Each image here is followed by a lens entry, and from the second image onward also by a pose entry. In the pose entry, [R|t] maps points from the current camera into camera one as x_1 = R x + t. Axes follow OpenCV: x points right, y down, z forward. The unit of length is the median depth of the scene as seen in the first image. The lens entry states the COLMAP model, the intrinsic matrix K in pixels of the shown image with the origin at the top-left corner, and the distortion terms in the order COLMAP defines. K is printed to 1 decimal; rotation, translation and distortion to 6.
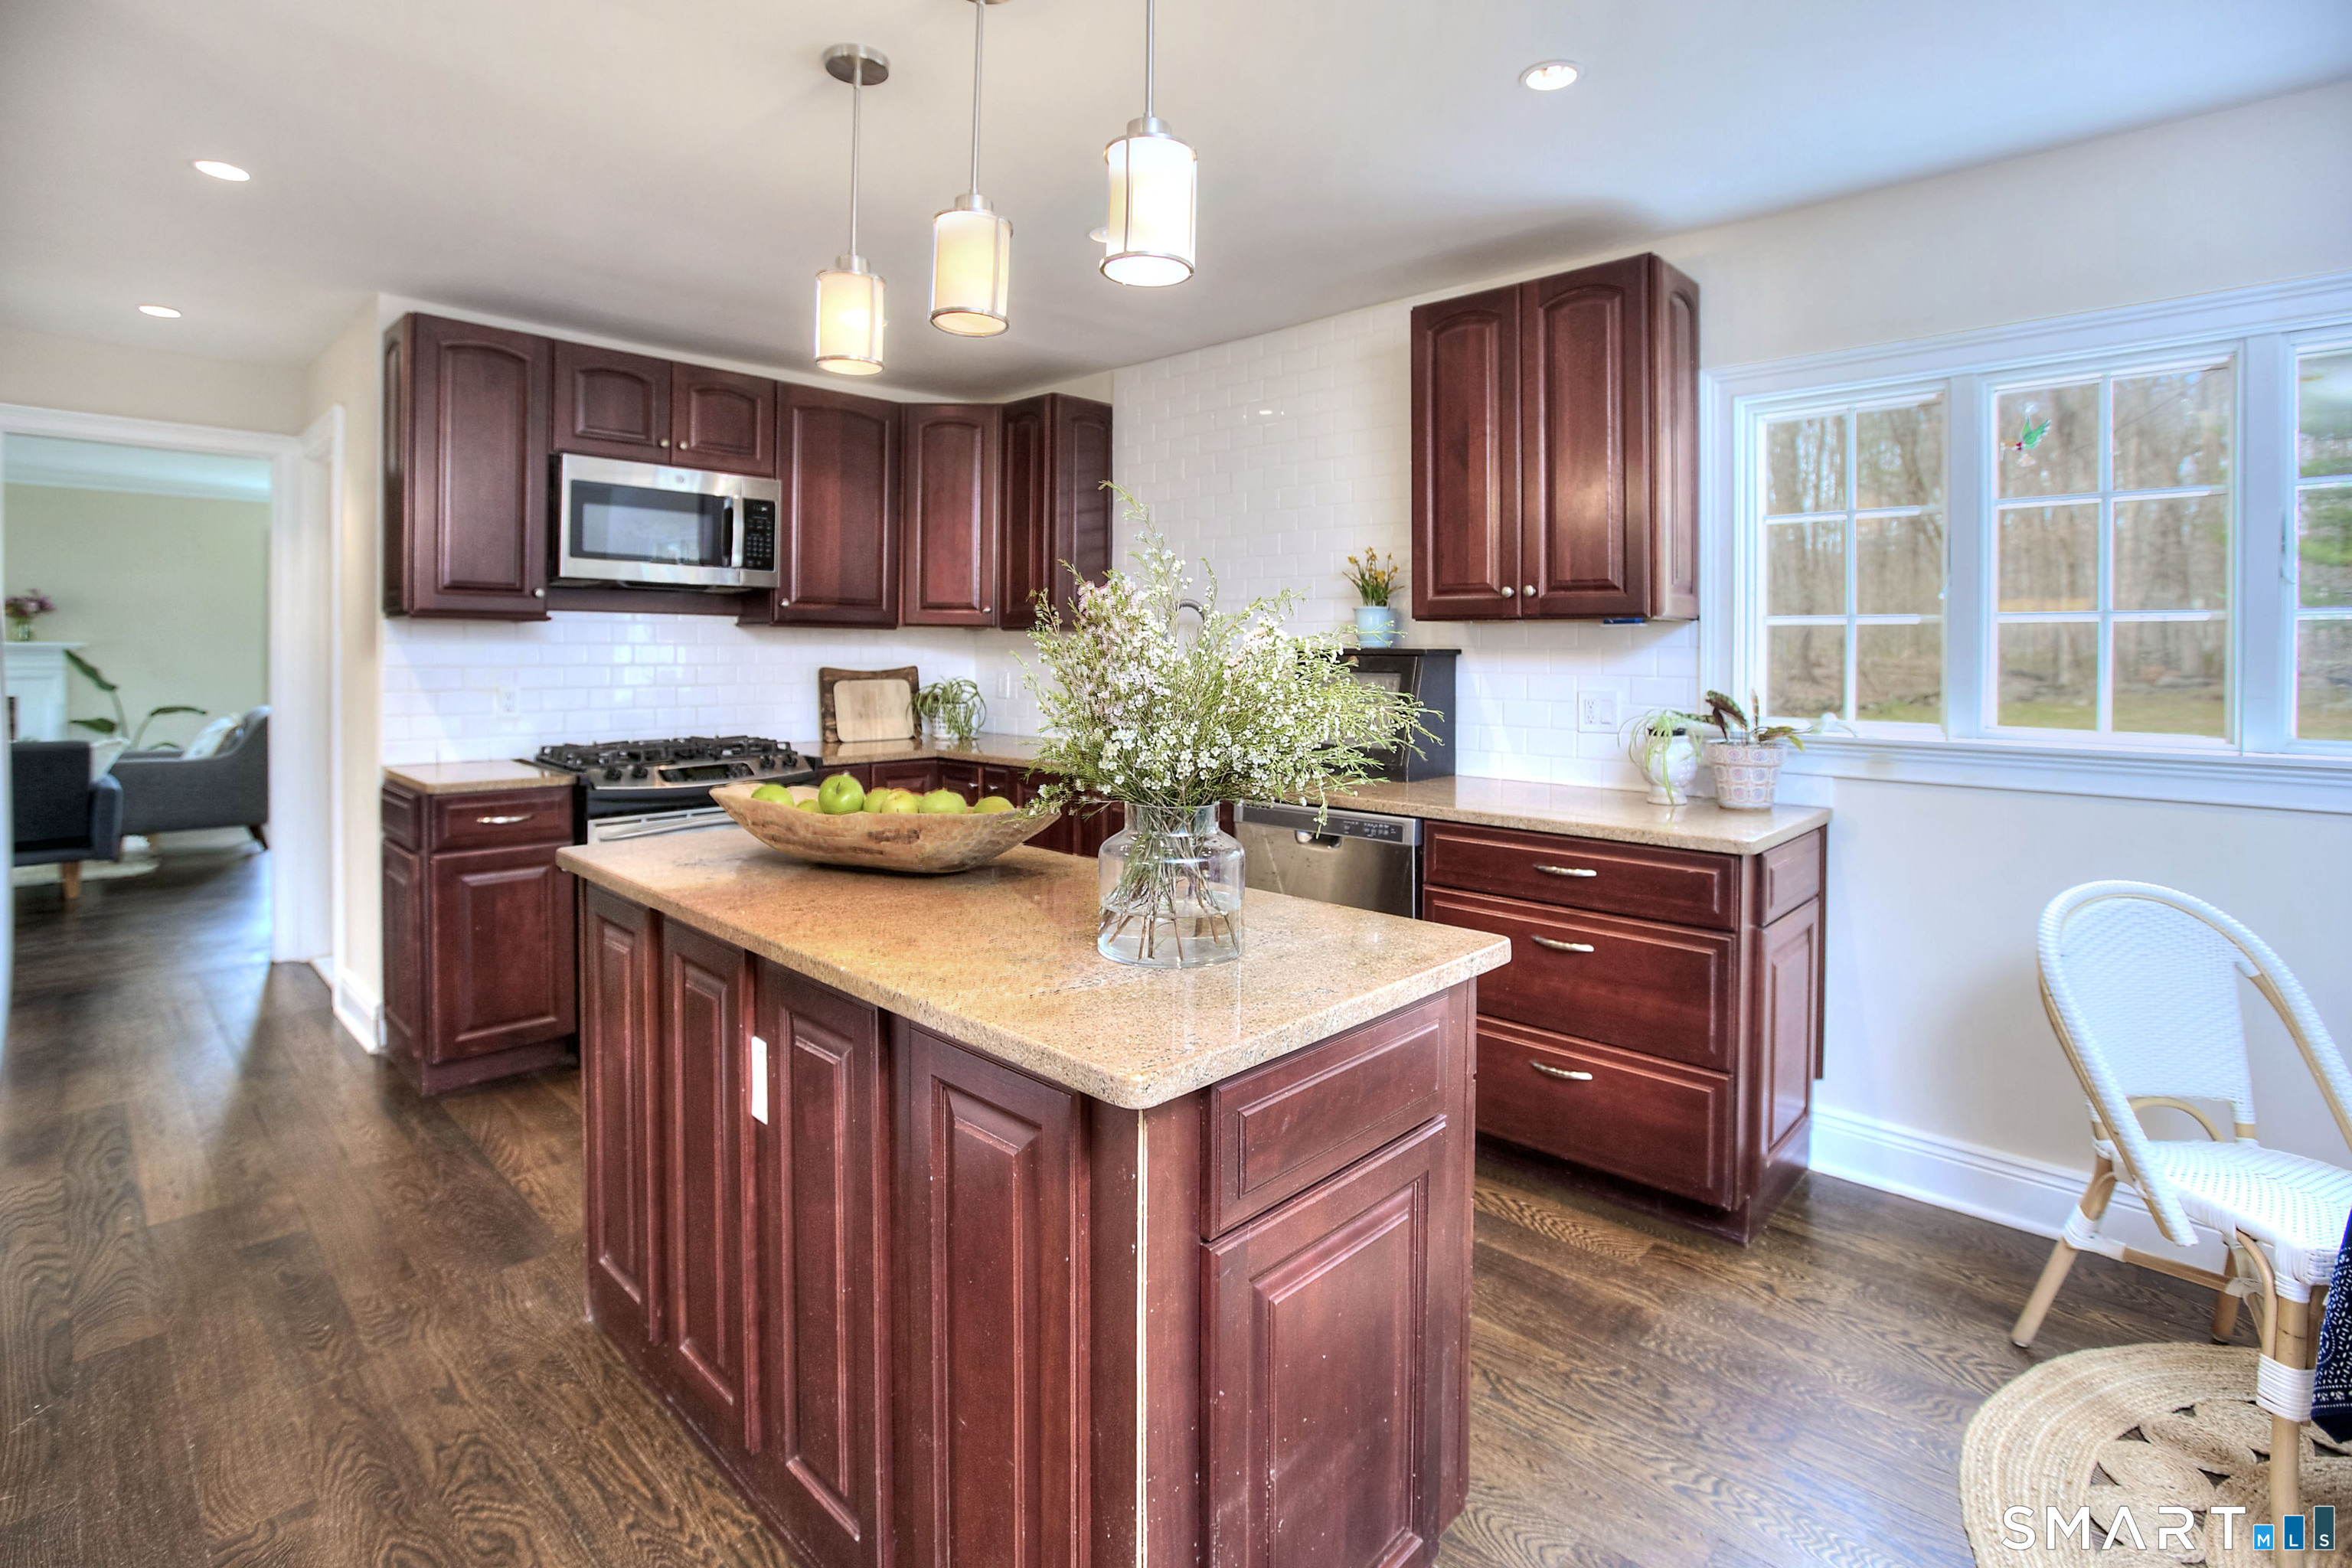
lens RADIAL K [[1107.9, 0, 1176.0], [0, 1107.9, 784.0], [0, 0, 1]] dist [-0.032262, 0.000110]
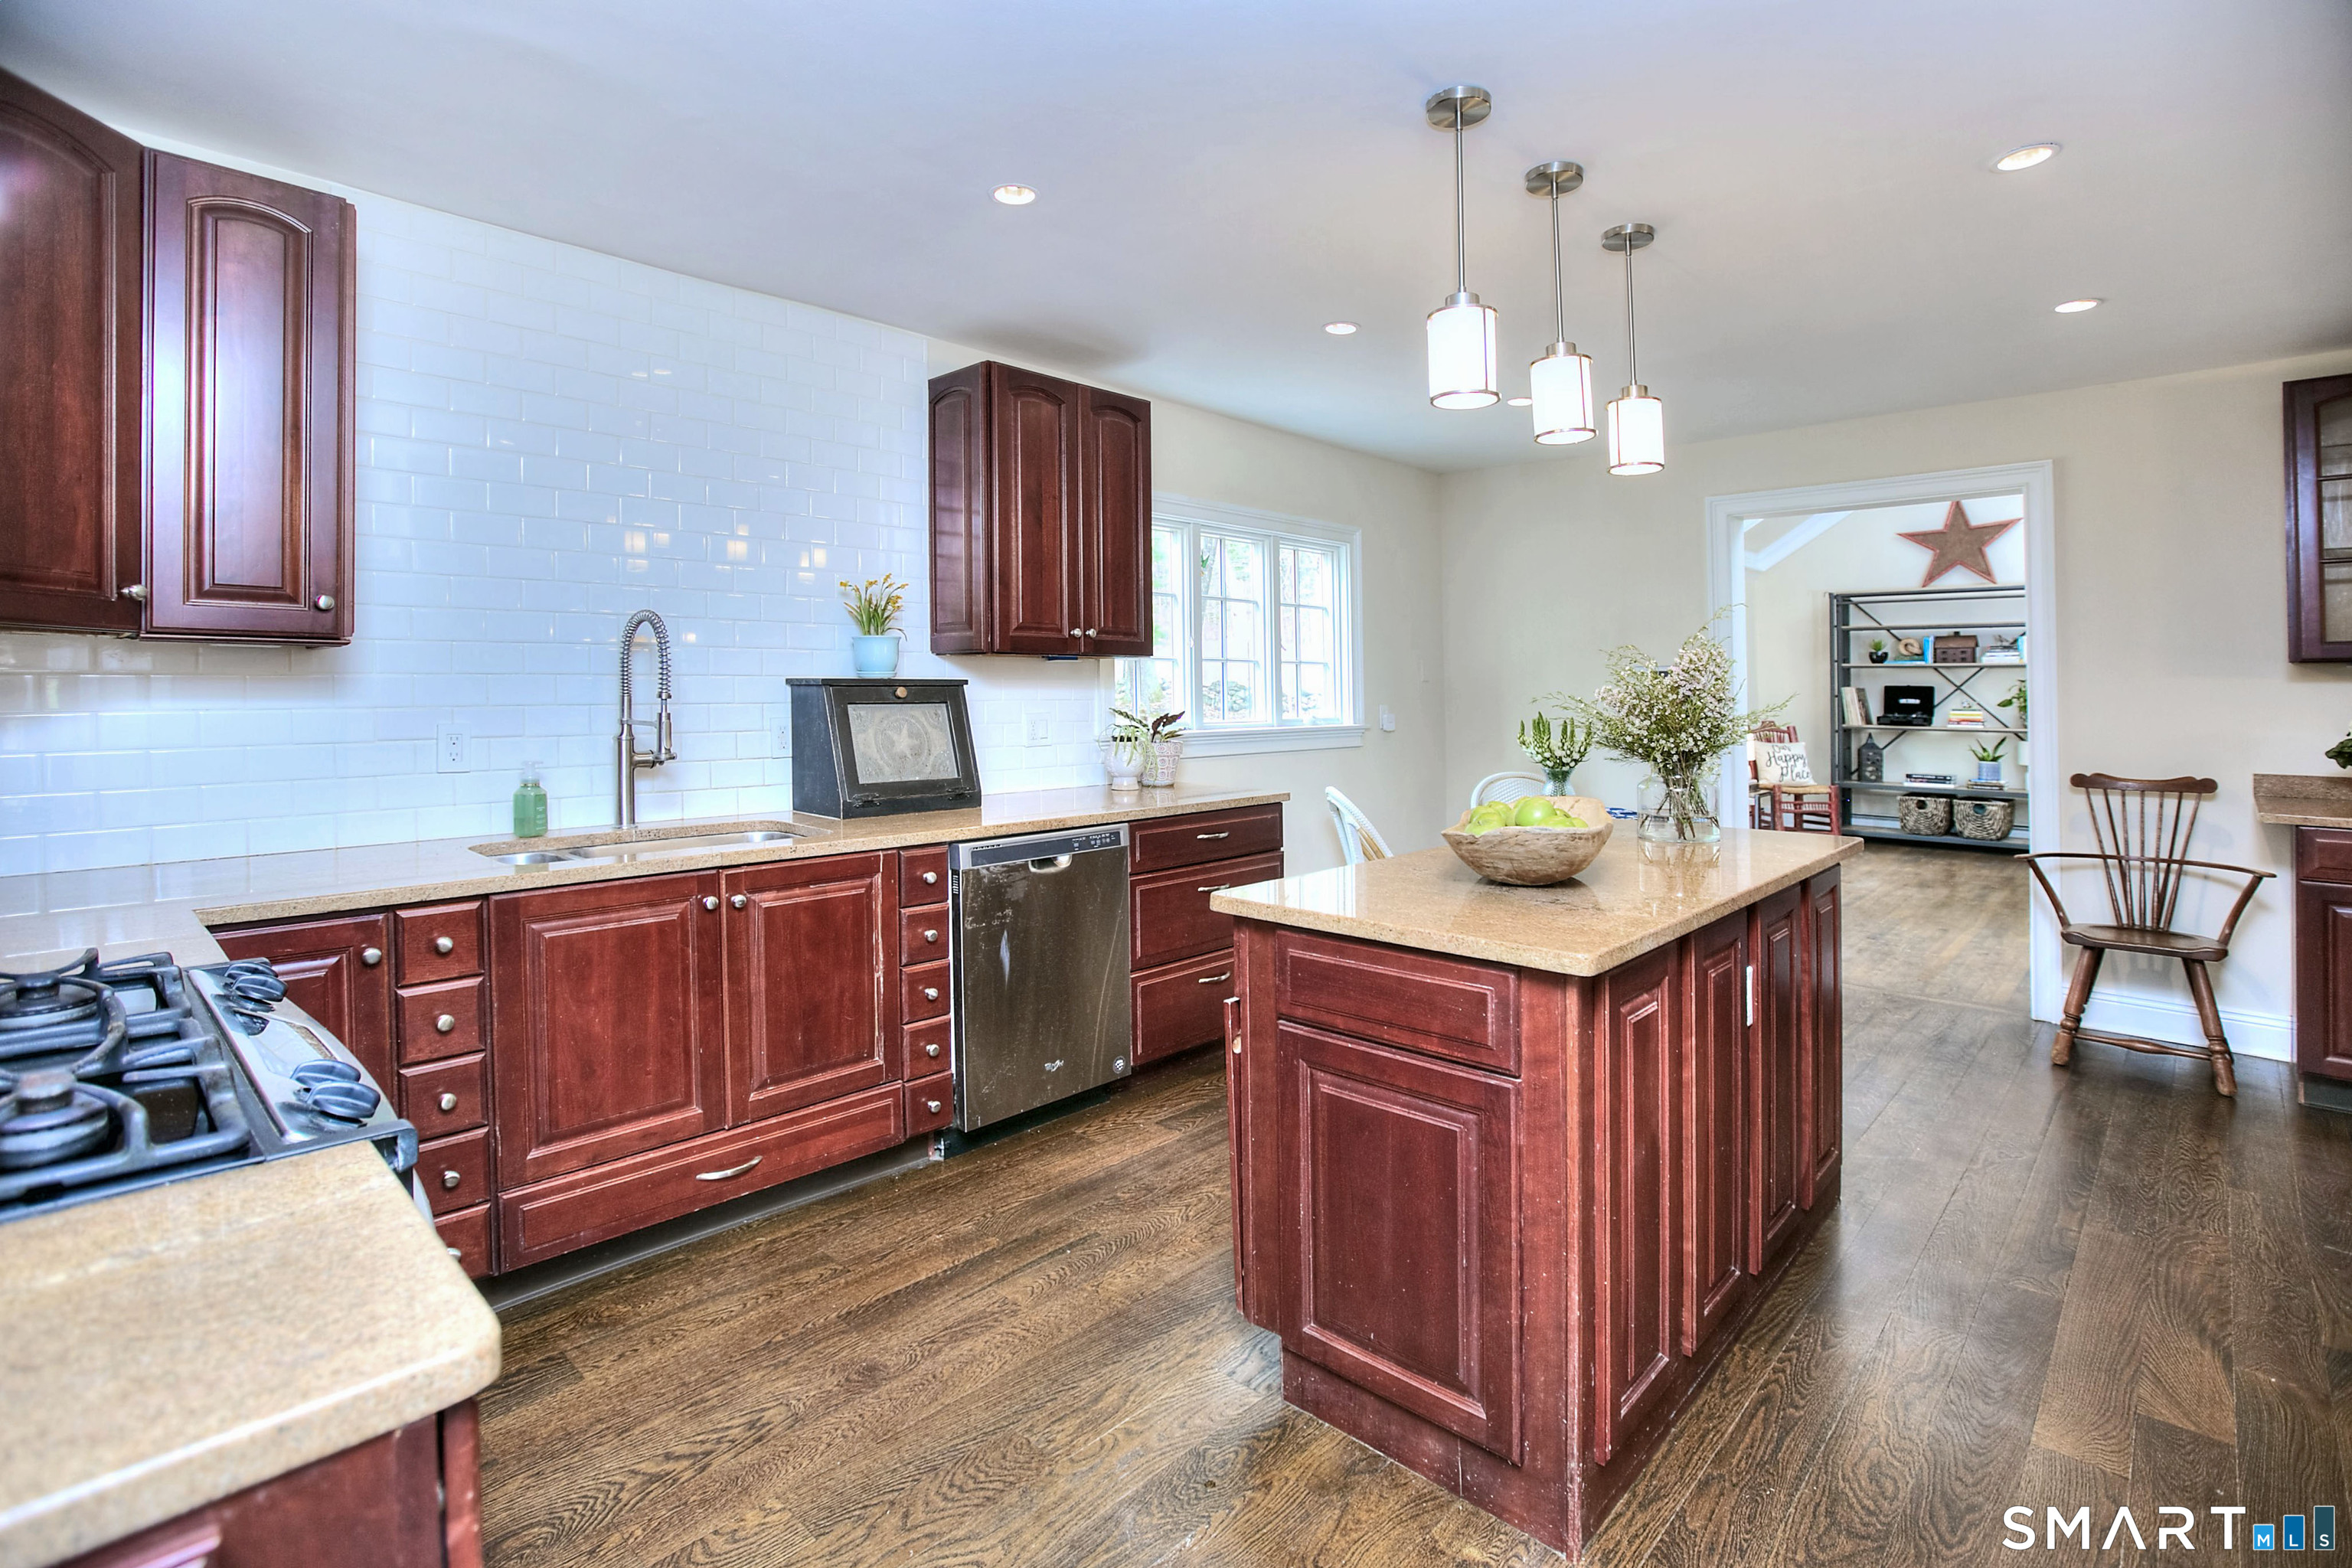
lens RADIAL K [[1107.9, 0, 1176.0], [0, 1107.9, 784.0], [0, 0, 1]] dist [-0.032262, 0.000110]
pose [[-0.010941, -0.089446, 0.995932, -1.066681], [0.117408, 0.988987, 0.090112, -0.122077], [-0.993024, 0.117916, -0.000319, 1.047122]]
